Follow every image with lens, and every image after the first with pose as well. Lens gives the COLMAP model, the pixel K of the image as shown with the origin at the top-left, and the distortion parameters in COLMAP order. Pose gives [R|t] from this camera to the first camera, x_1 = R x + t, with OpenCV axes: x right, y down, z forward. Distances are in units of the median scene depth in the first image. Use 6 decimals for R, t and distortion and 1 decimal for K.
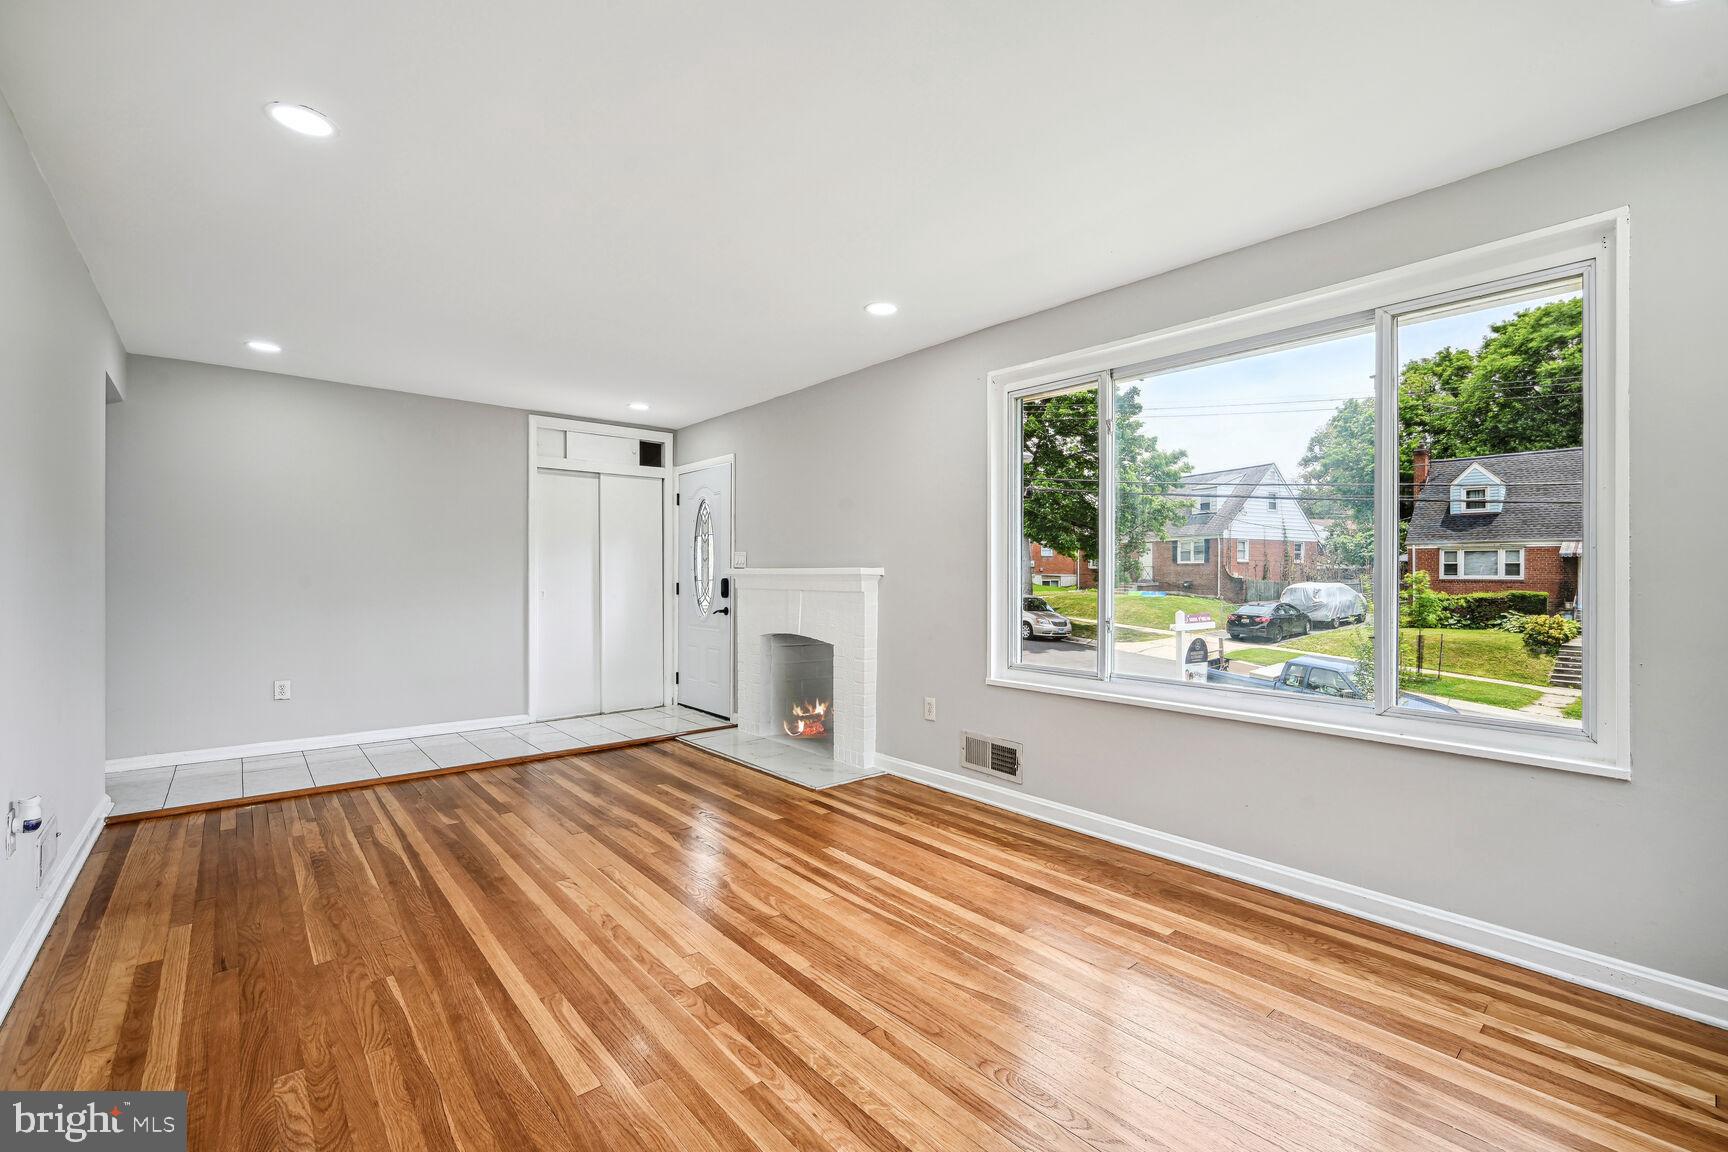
lens RADIAL K [[731.9, 0, 870.7], [0, 731.9, 578.1], [0, 0, 1]] dist [0.001145, 0.000798]
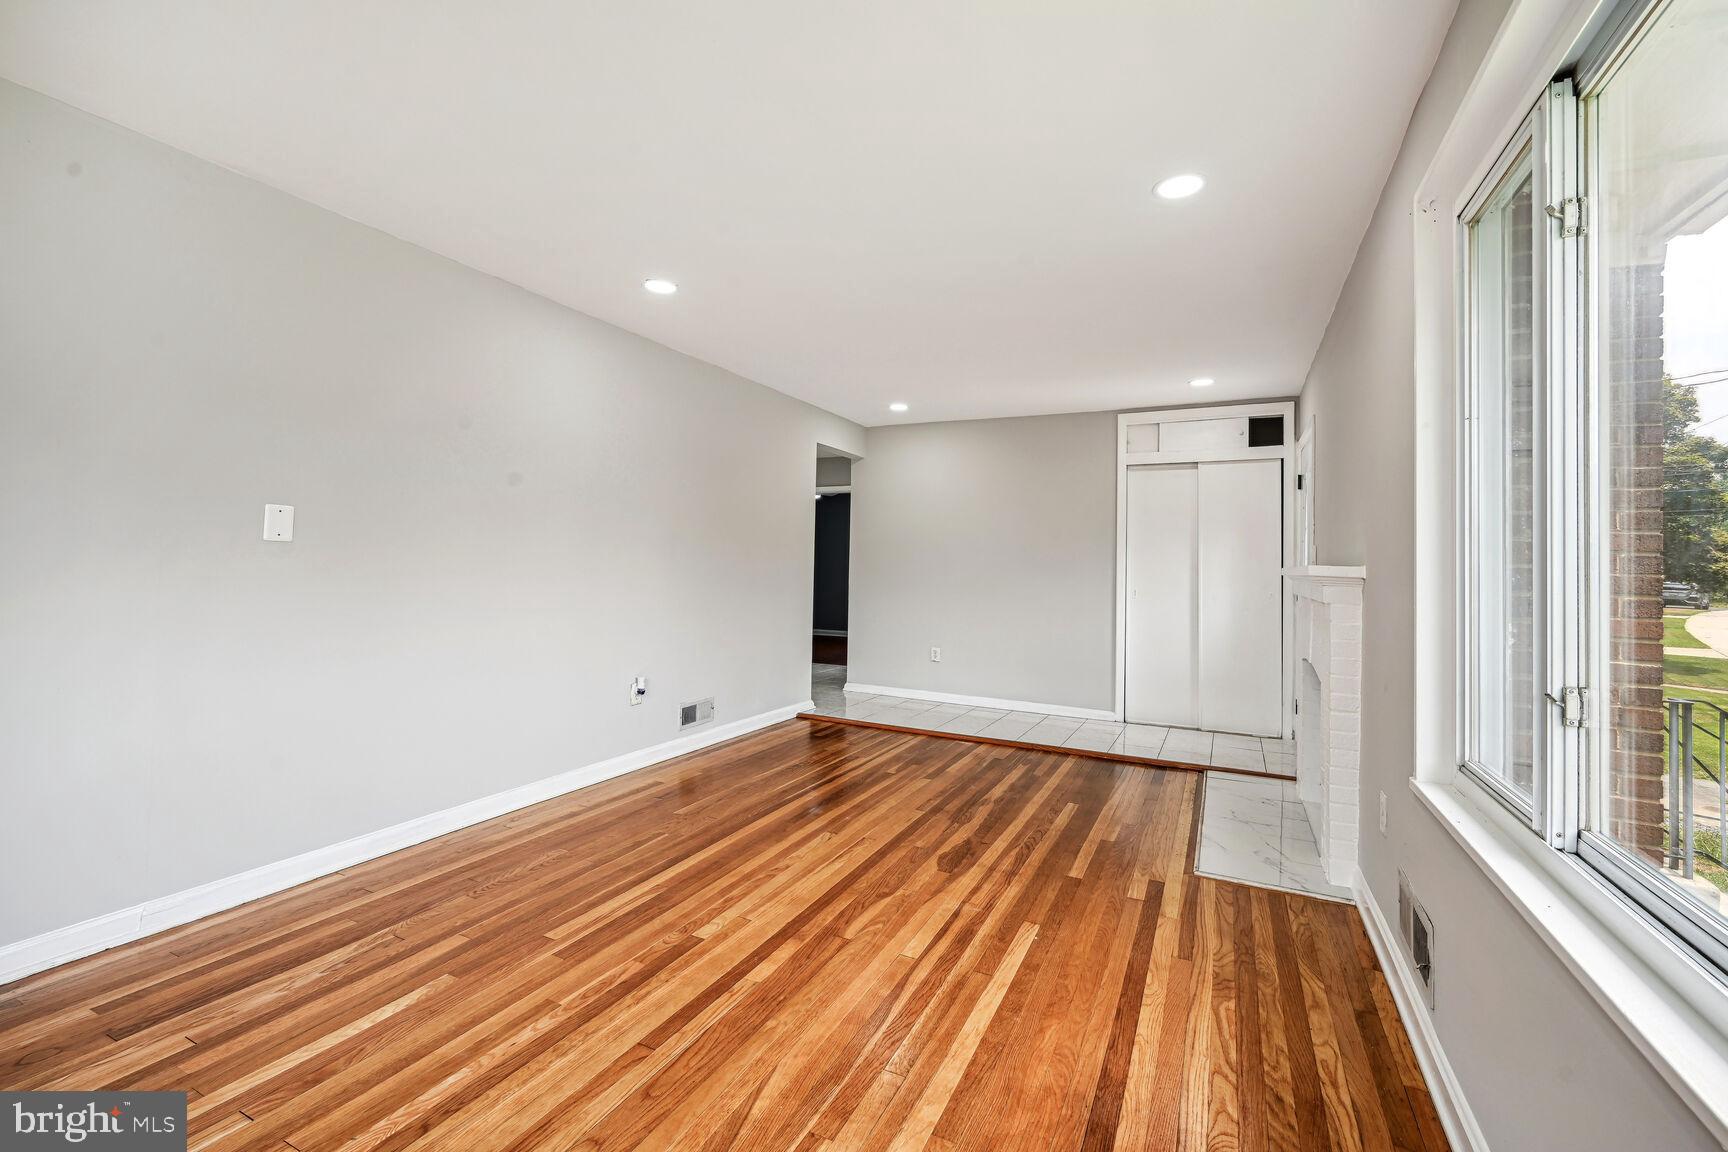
lens RADIAL K [[731.9, 0, 870.7], [0, 731.9, 578.1], [0, 0, 1]] dist [0.001145, 0.000798]
pose [[0.389894, 0.020987, -0.920621, 0.581123], [-0.025029, 0.999612, 0.012187, -0.003924], [0.920520, 0.018290, 0.390268, 0.530393]]
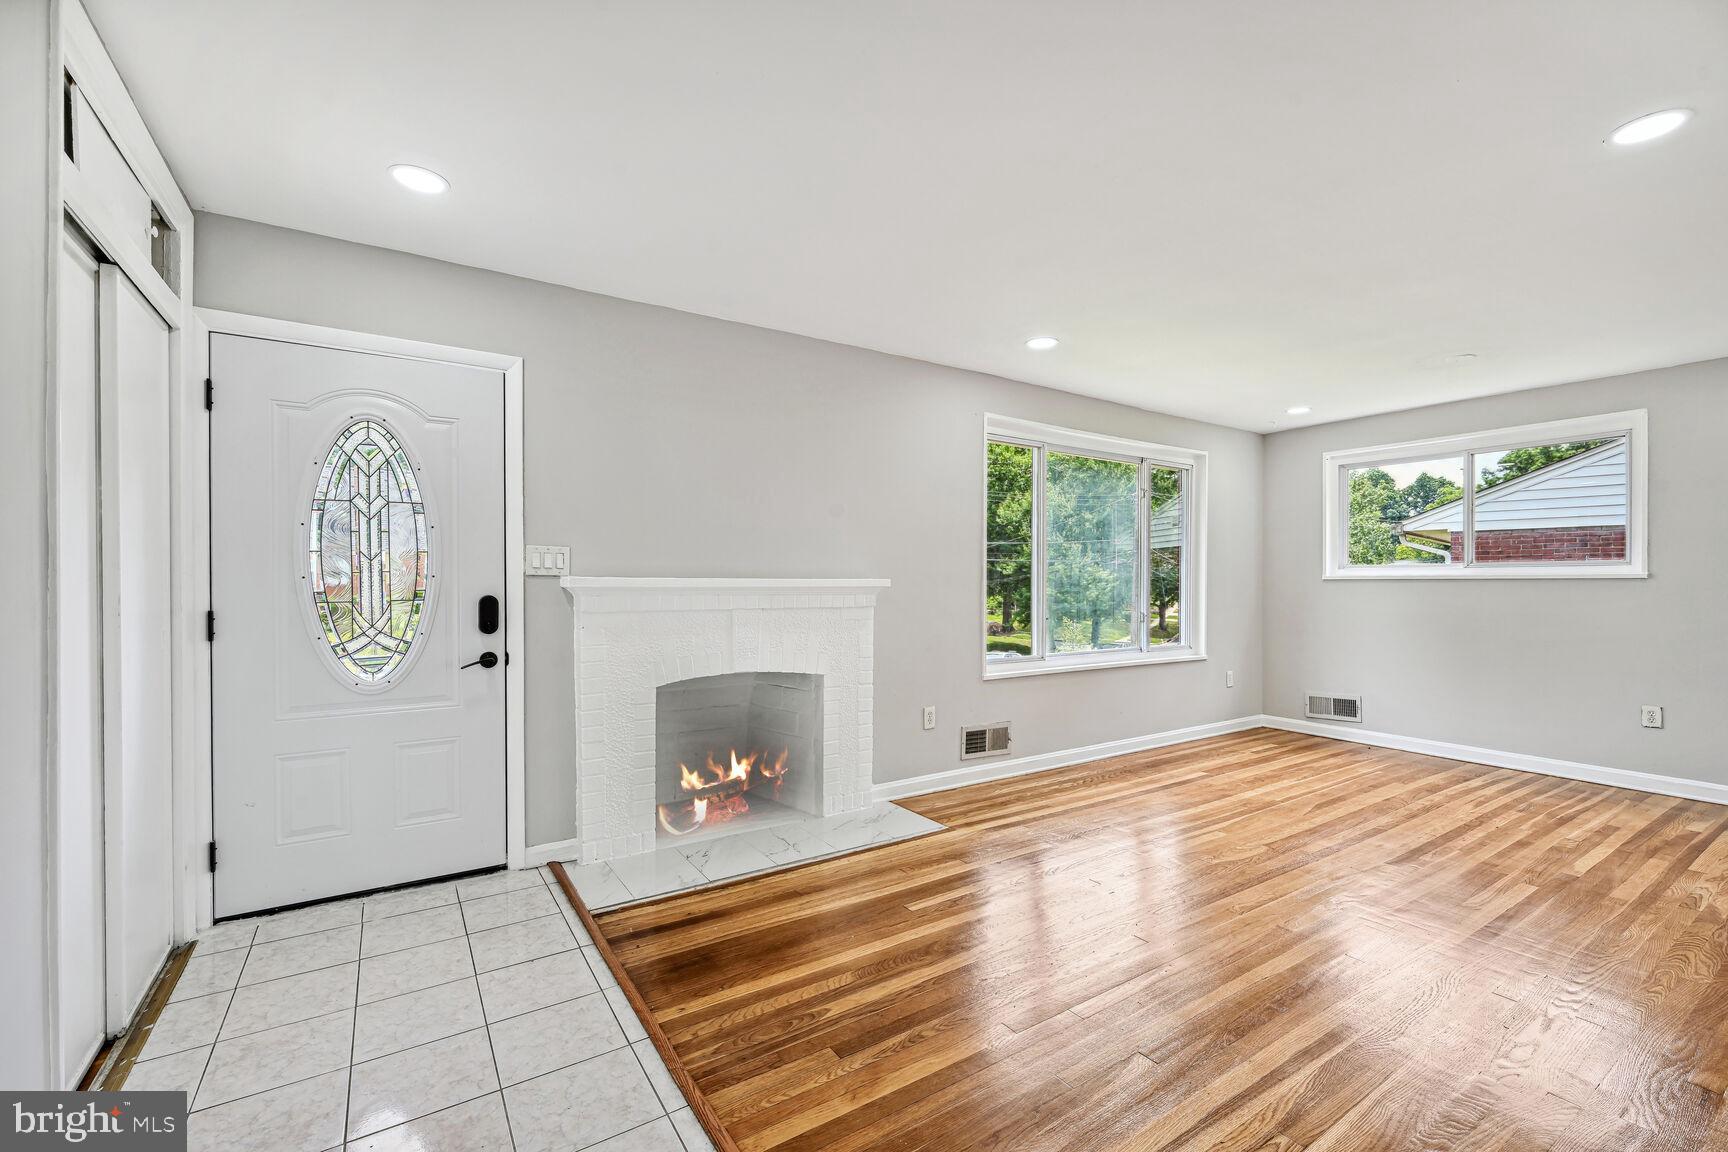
lens RADIAL K [[731.9, 0, 870.7], [0, 731.9, 578.1], [0, 0, 1]] dist [0.001145, 0.000798]
pose [[0.132483, 0.001142, 0.991185, -1.239665], [0.000209, 0.999999, -0.001180, -0.020998], [-0.991185, 0.000363, 0.132483, 1.236479]]
